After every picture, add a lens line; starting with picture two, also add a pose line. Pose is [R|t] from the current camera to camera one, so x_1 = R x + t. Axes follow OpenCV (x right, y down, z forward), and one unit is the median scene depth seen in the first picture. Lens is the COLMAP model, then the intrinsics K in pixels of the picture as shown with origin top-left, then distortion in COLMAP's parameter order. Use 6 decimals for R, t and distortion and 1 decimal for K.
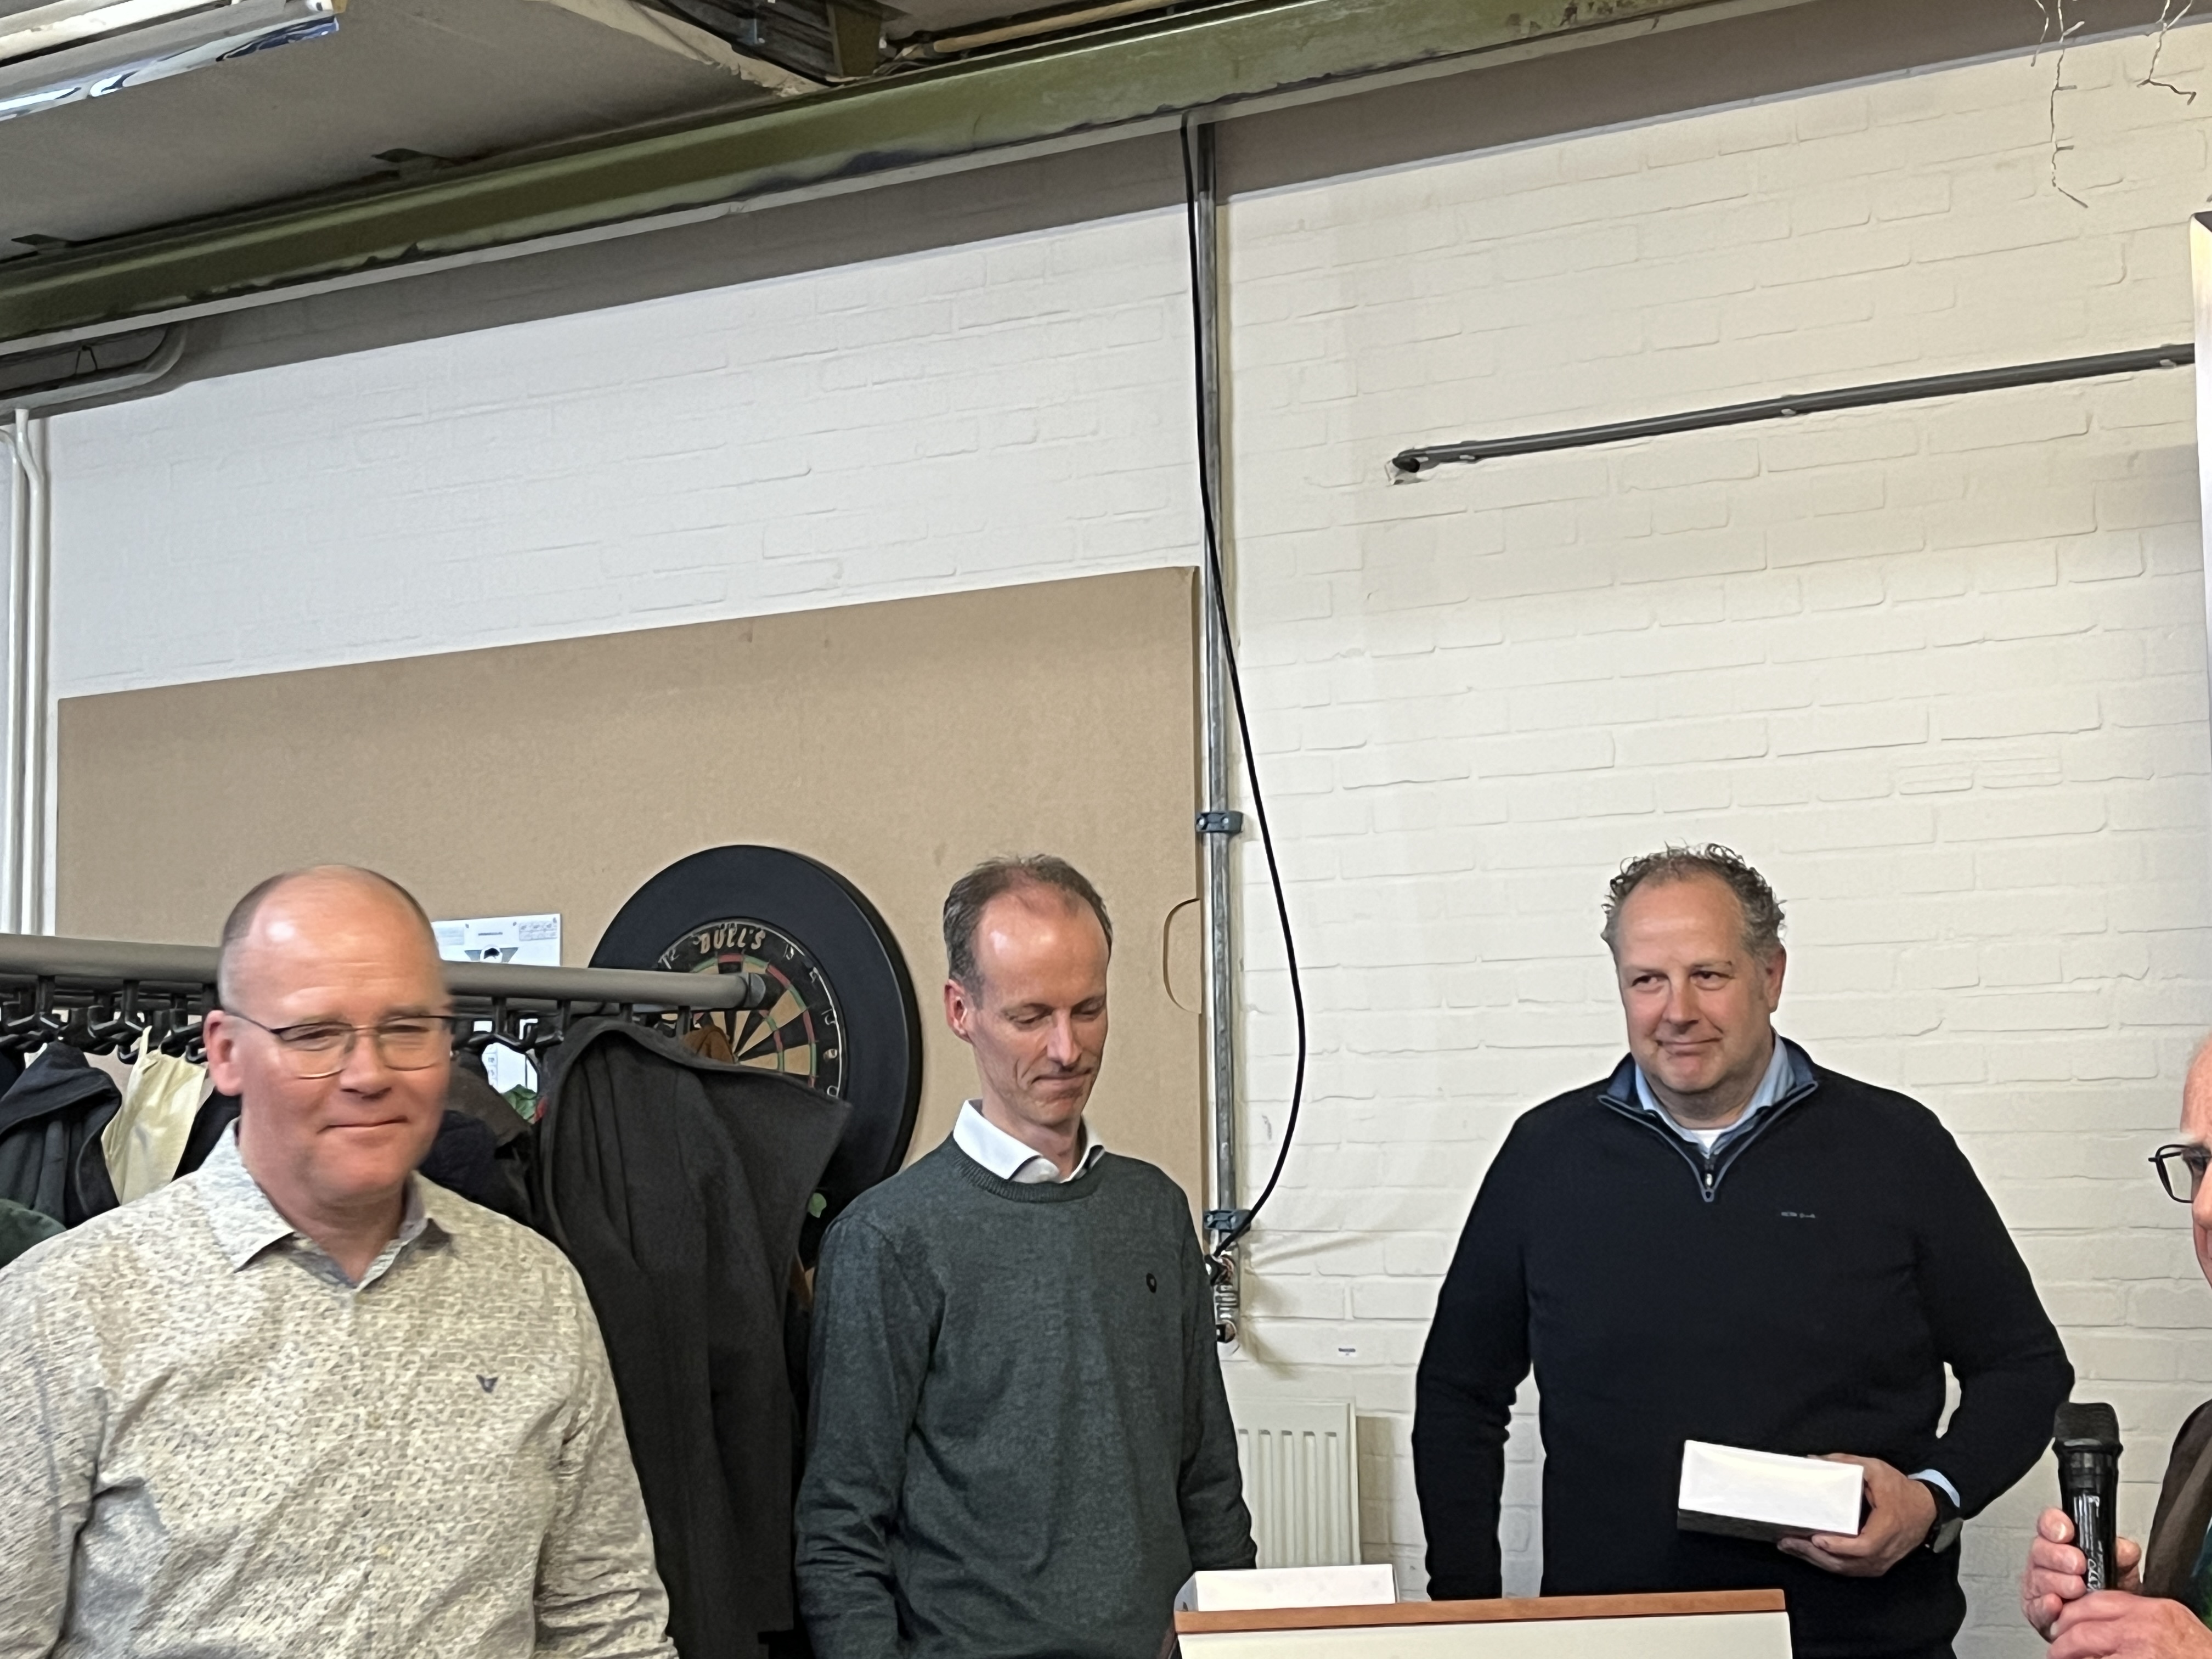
lens RADIAL K [[3670.8, 0, 1077.7], [0, 3670.8, 790.6], [0, 0, 1]] dist [0.096915, 0.000000]
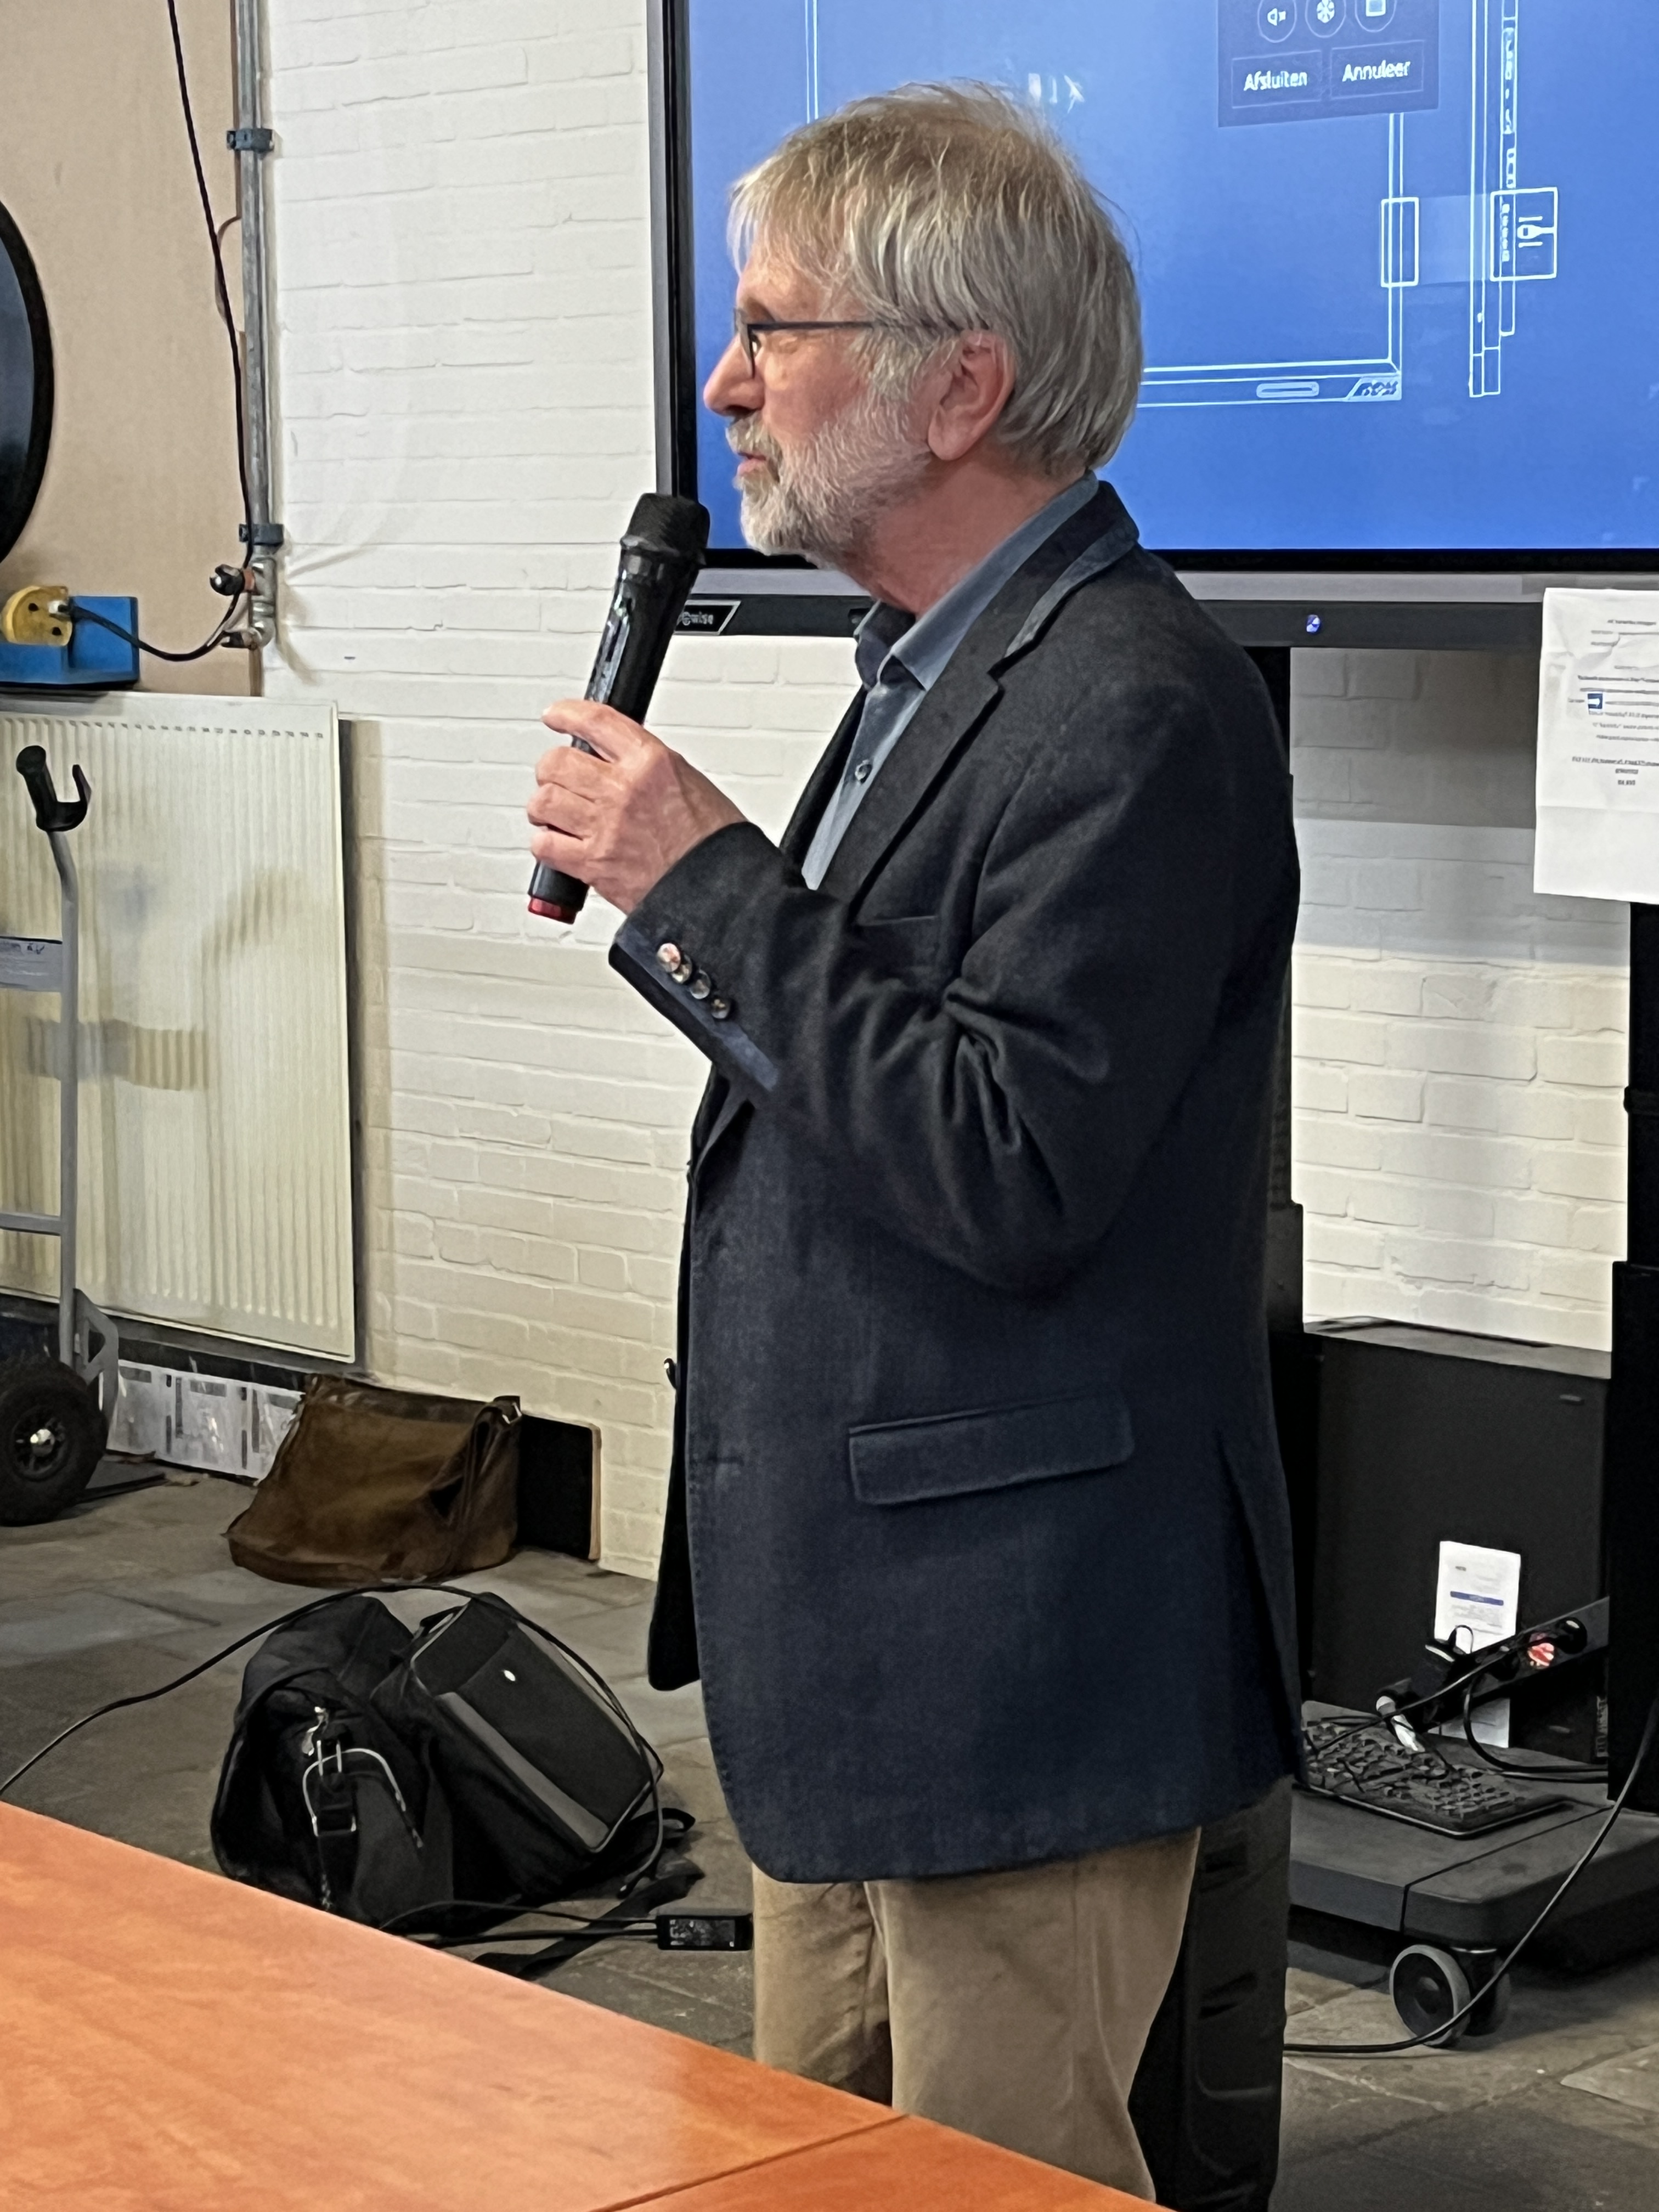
lens RADIAL K [[4565.4, 0, 868.7], [0, 4565.4, 1098.0], [0, 0, 1]] dist [0.156524, 0.000000]
pose [[0.972931, 0.033071, -0.228717, 0.506899], [0.020009, 0.973935, 0.225941, -0.017886], [0.230227, -0.224402, 0.946910, -0.228107]]
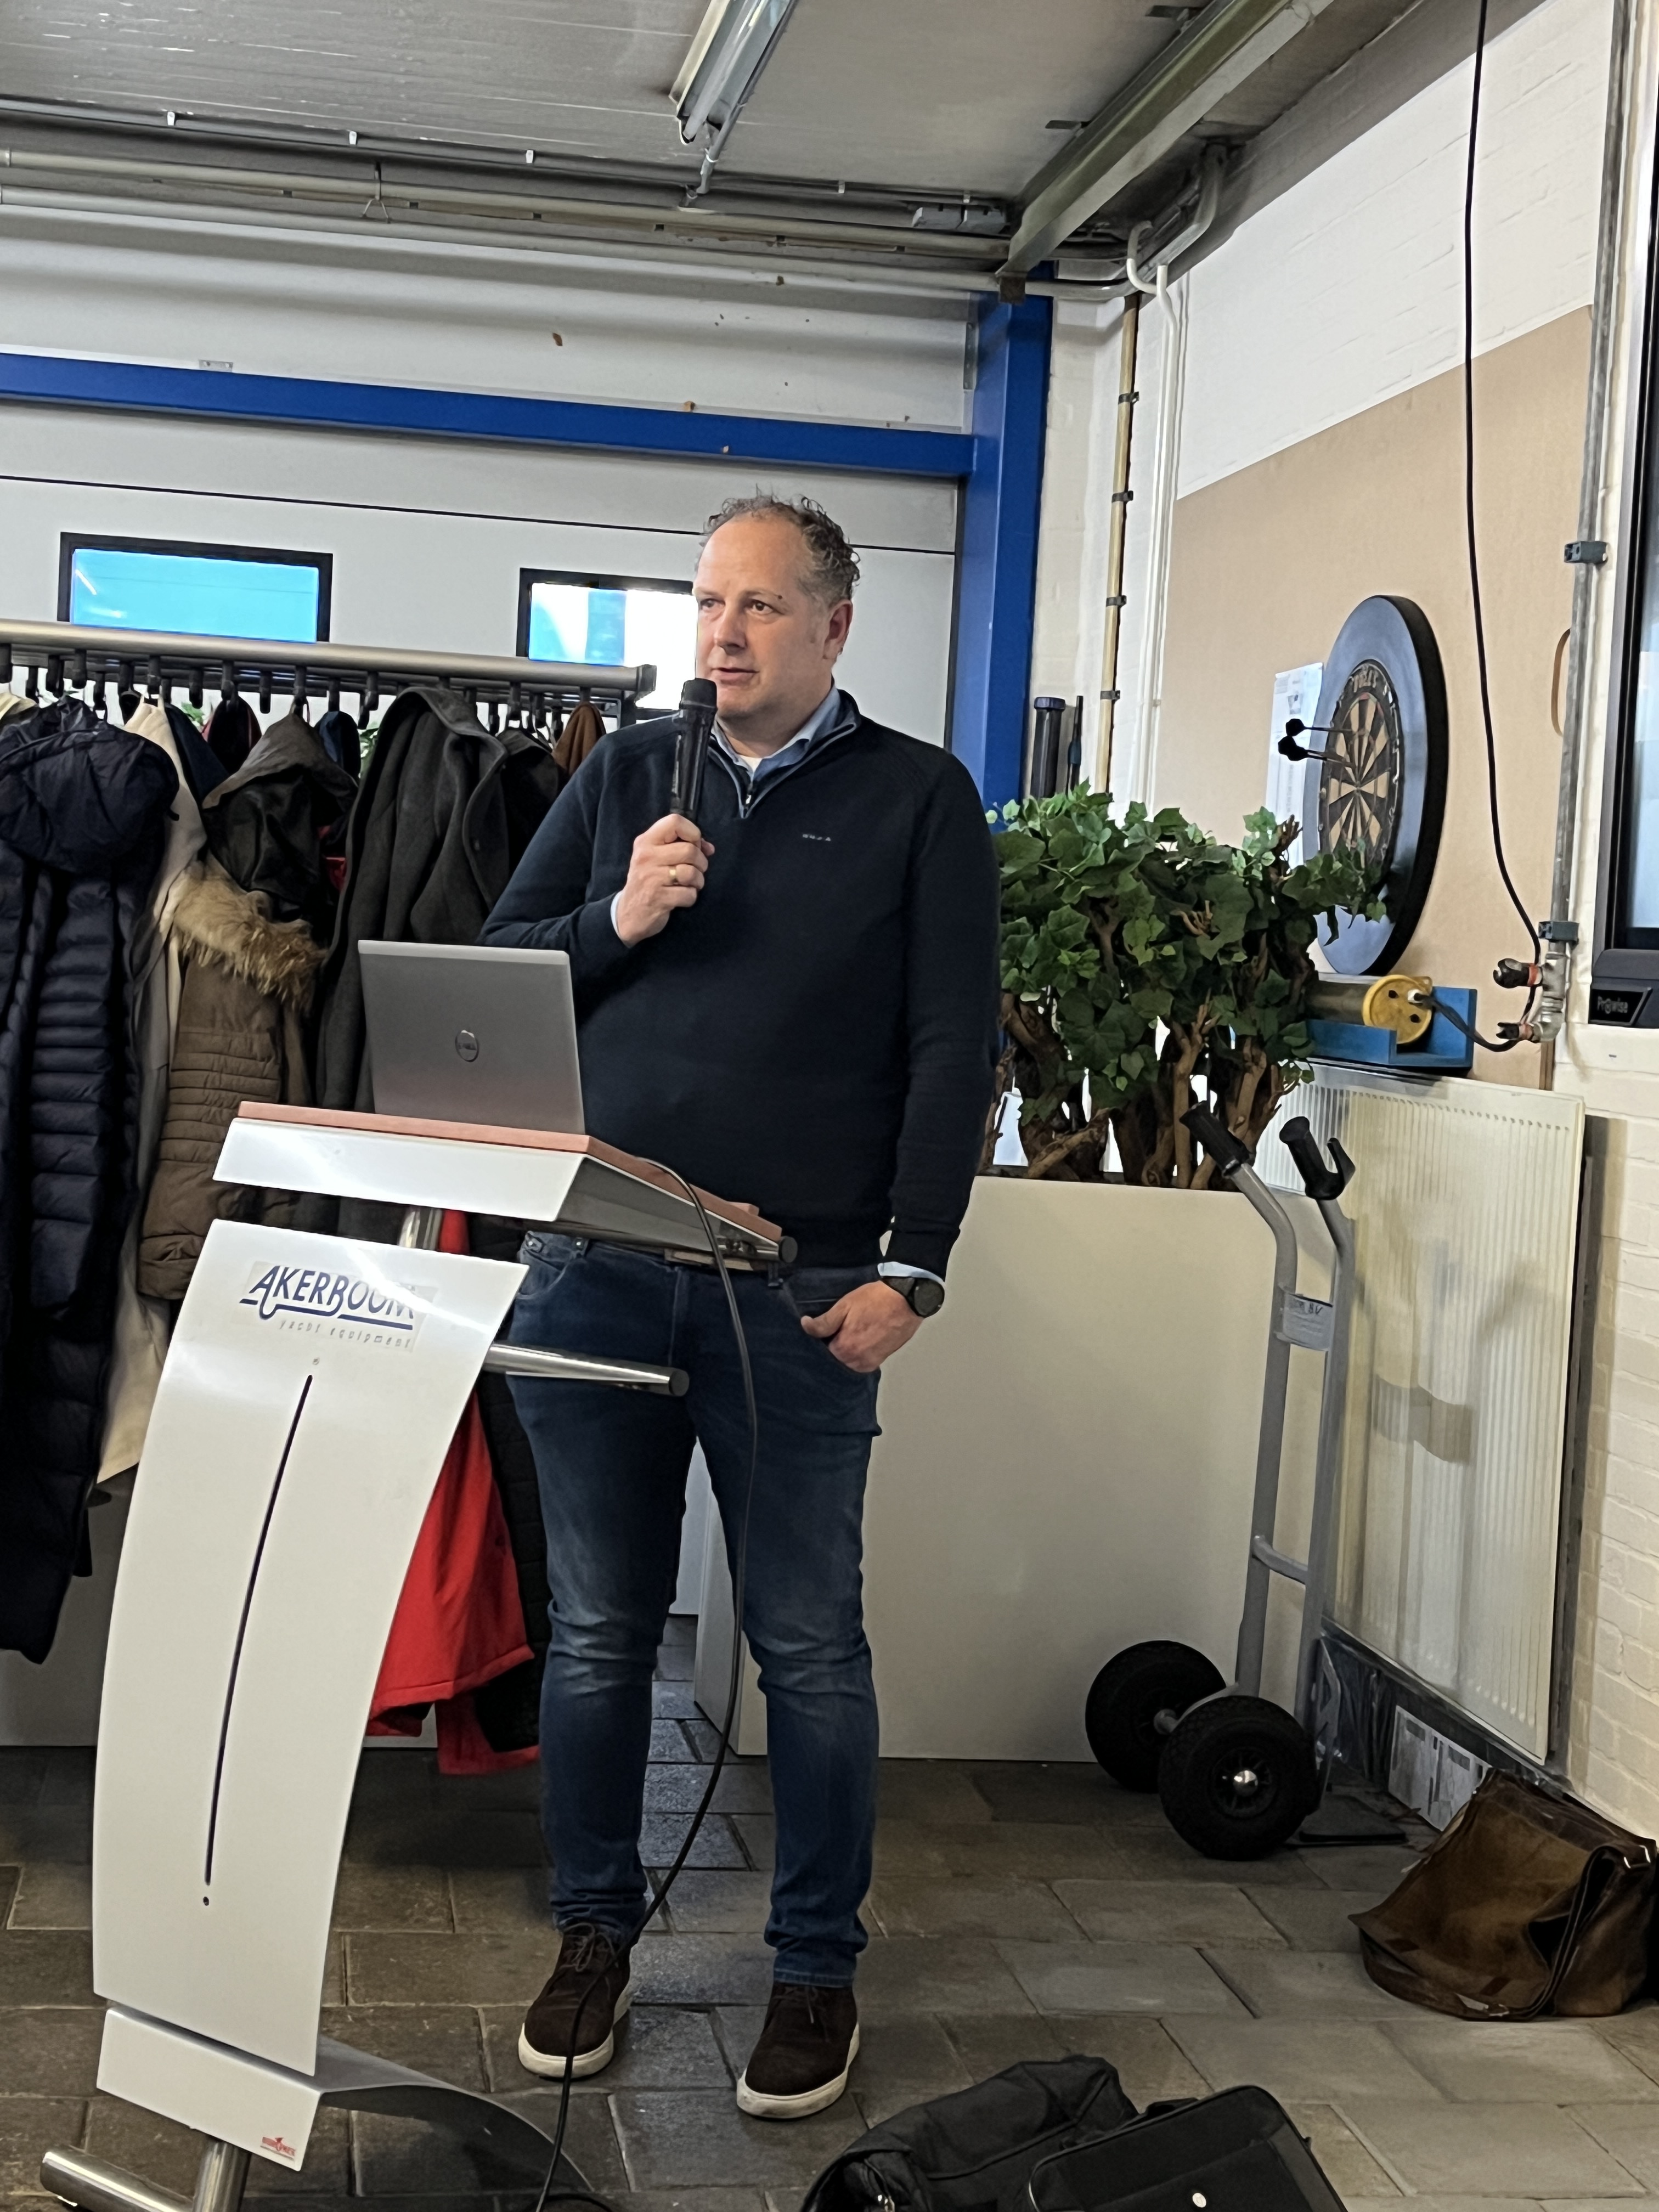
lens RADIAL K [[3261.8, 0, 827.8], [0, 3261.8, 1090.8], [0, 0, 1]] dist [0.044220, 0.000000]
pose [[0.673716, 0.083216, -0.734290, 0.590367], [0.013422, 0.992098, 0.124748, 0.041509], [0.738868, -0.093900, 0.667275, 0.206745]]
